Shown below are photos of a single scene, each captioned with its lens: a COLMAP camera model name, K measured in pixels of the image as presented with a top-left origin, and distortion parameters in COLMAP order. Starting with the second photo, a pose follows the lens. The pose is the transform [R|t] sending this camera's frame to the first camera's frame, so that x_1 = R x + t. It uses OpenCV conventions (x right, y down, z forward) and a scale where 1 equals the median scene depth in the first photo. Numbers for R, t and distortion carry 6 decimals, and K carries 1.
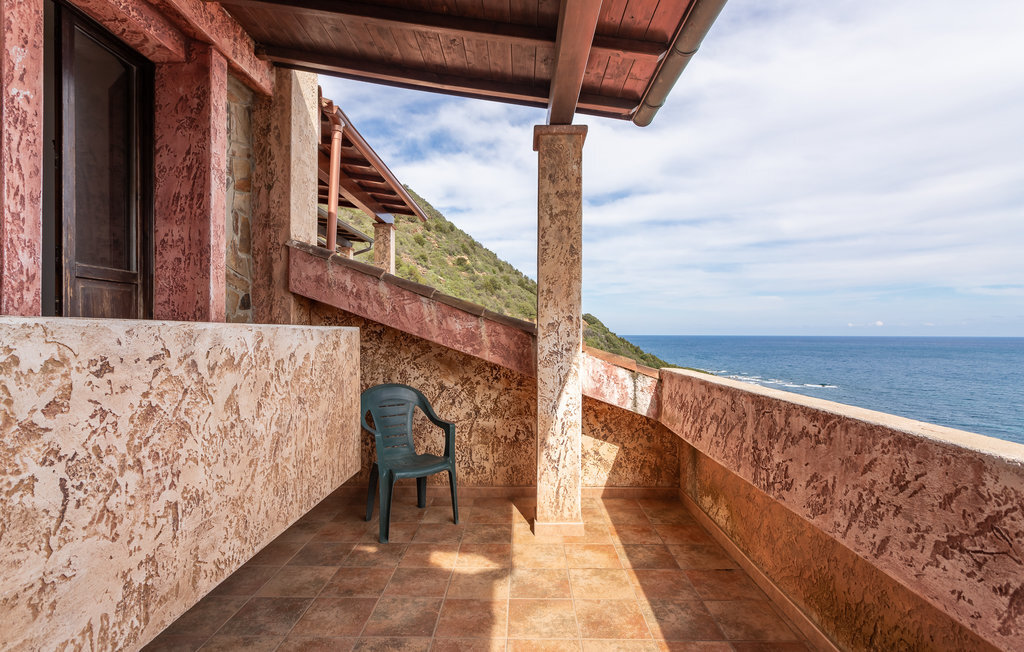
lens RADIAL K [[508.1, 0, 512.0], [0, 508.1, 326.0], [0, 0, 1]] dist [-0.002259, 0.000138]
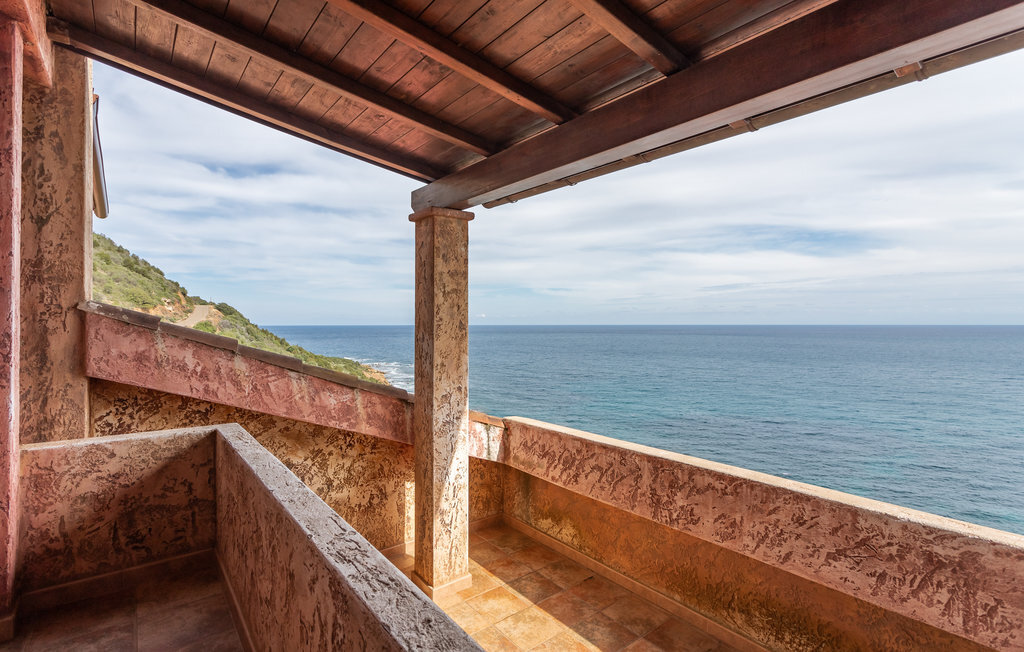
lens RADIAL K [[492.8, 0, 513.5], [0, 492.8, 315.4], [0, 0, 1]] dist [0.001630, 0.001284]
pose [[0.772823, 0.003291, 0.634613, -0.463873], [-0.002820, 0.999994, -0.001751, -0.170002], [-0.634615, -0.000437, 0.772828, 0.114717]]
